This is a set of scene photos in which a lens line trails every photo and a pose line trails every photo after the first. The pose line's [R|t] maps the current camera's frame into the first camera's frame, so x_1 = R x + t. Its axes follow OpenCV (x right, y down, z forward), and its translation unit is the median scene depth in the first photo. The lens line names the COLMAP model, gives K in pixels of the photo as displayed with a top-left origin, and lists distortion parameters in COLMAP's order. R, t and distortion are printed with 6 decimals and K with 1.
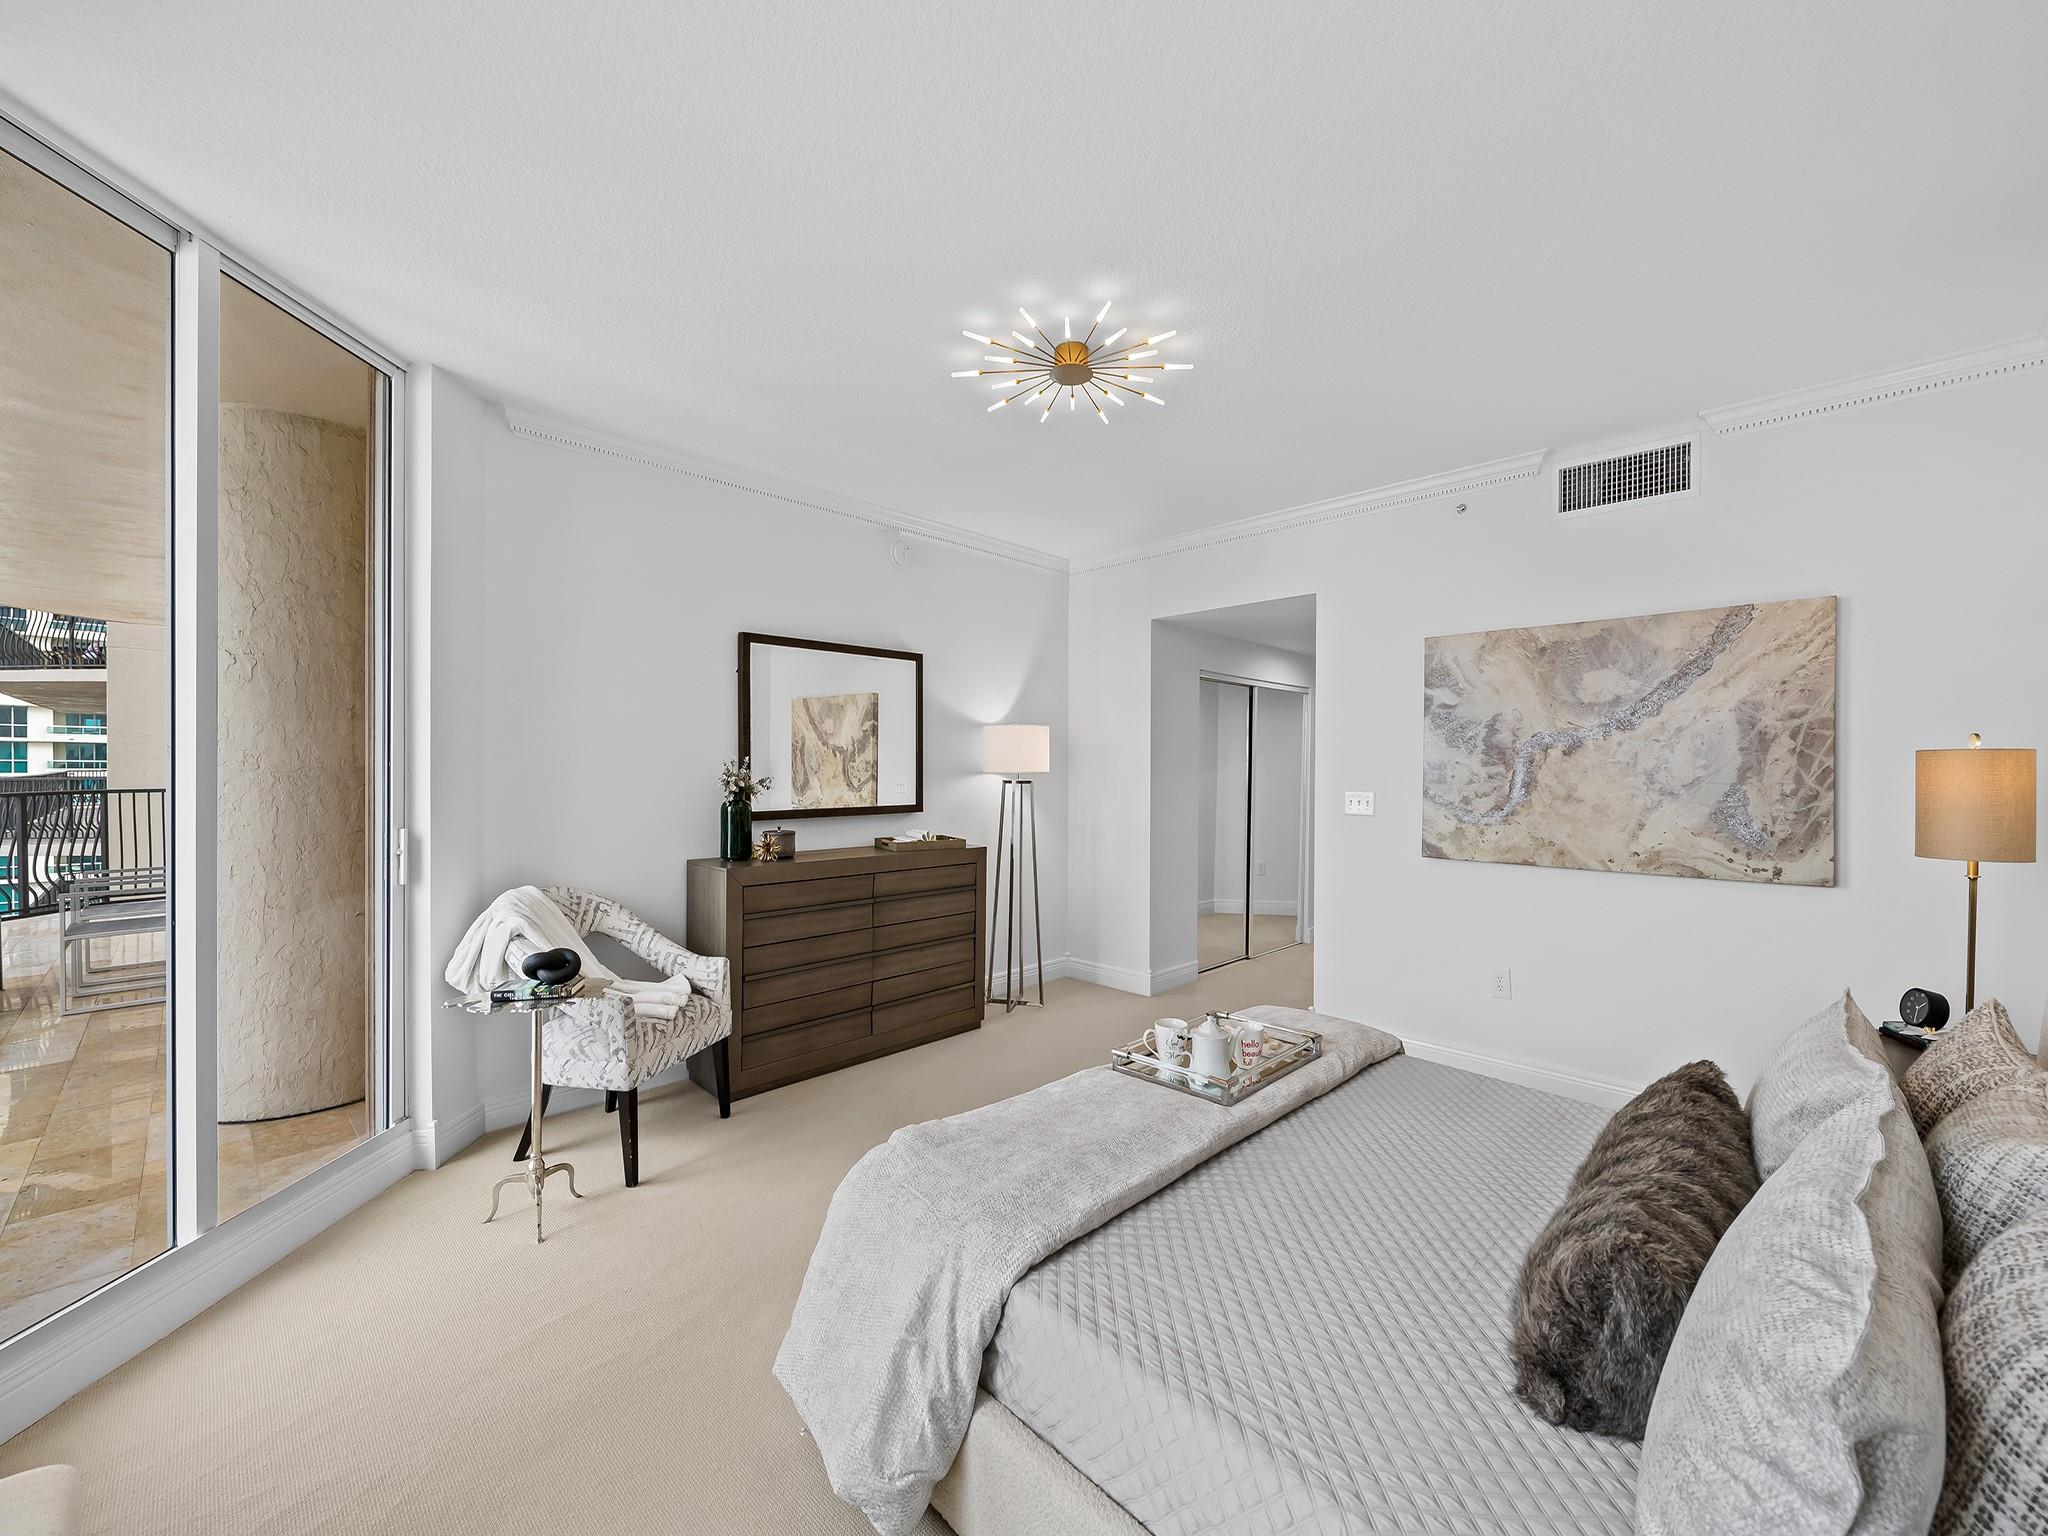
lens RADIAL K [[816.0, 0, 1026.6], [0, 816.0, 760.9], [0, 0, 1]] dist [0.004059, -0.004214]
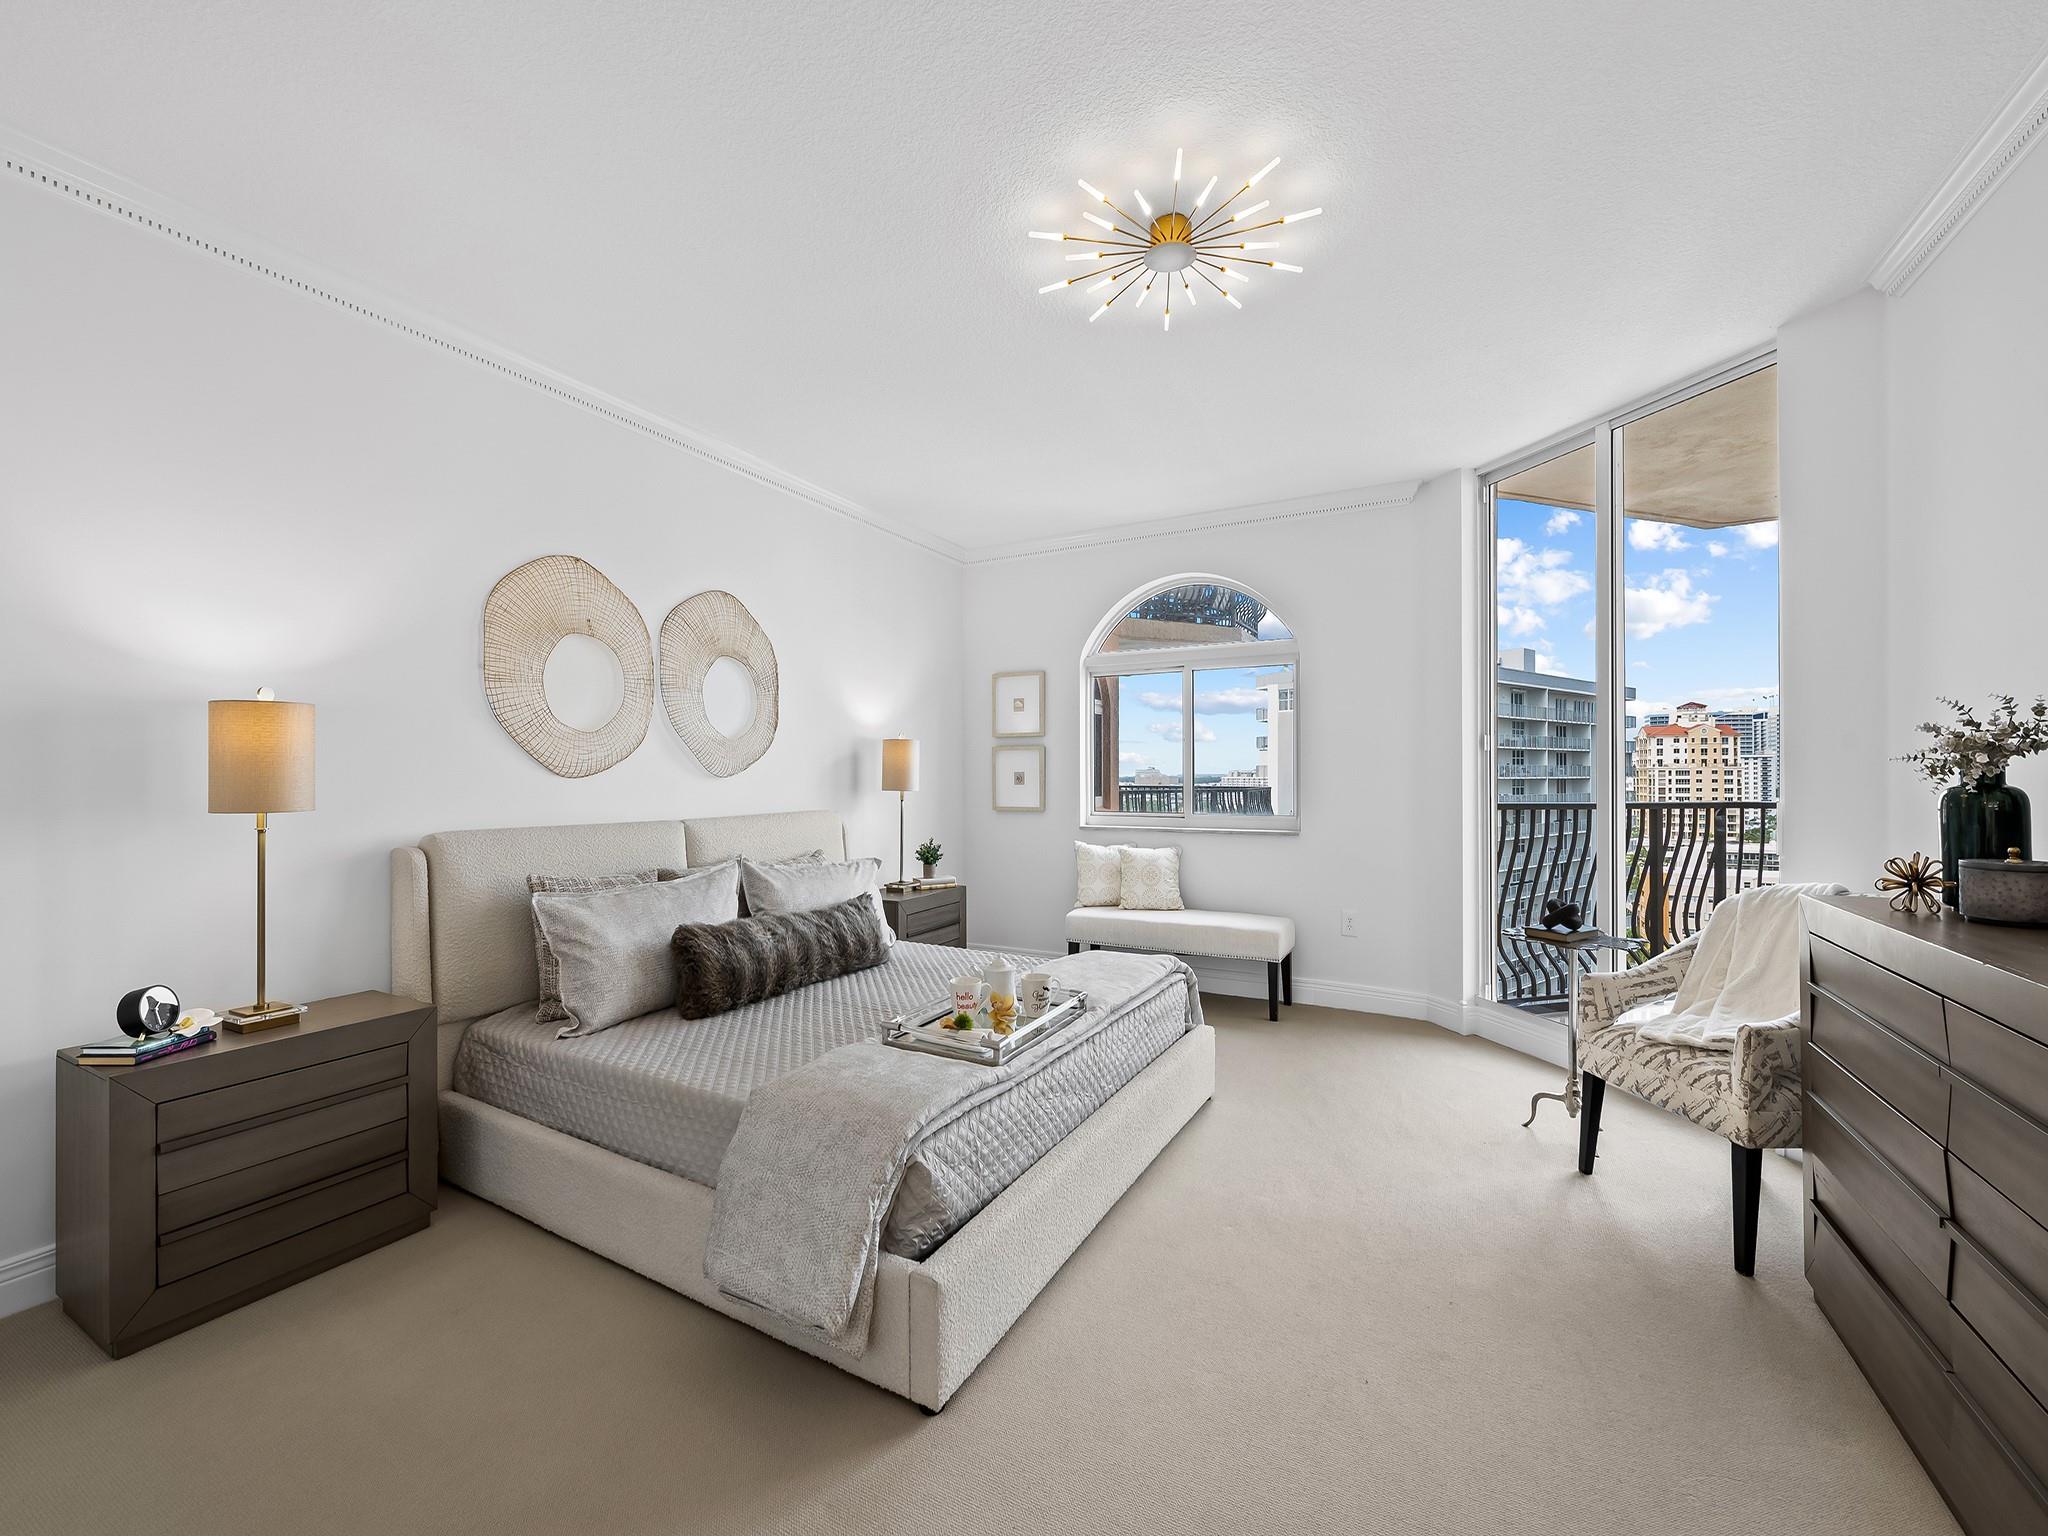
lens RADIAL K [[829.8, 0, 1024.8], [0, 829.8, 761.6], [0, 0, 1]] dist [0.000540, -0.002745]
pose [[-0.959566, -0.012781, -0.281192, 0.305089], [-0.006363, 0.999698, -0.023726, 0.046267], [0.281410, -0.020977, -0.959358, 1.240946]]
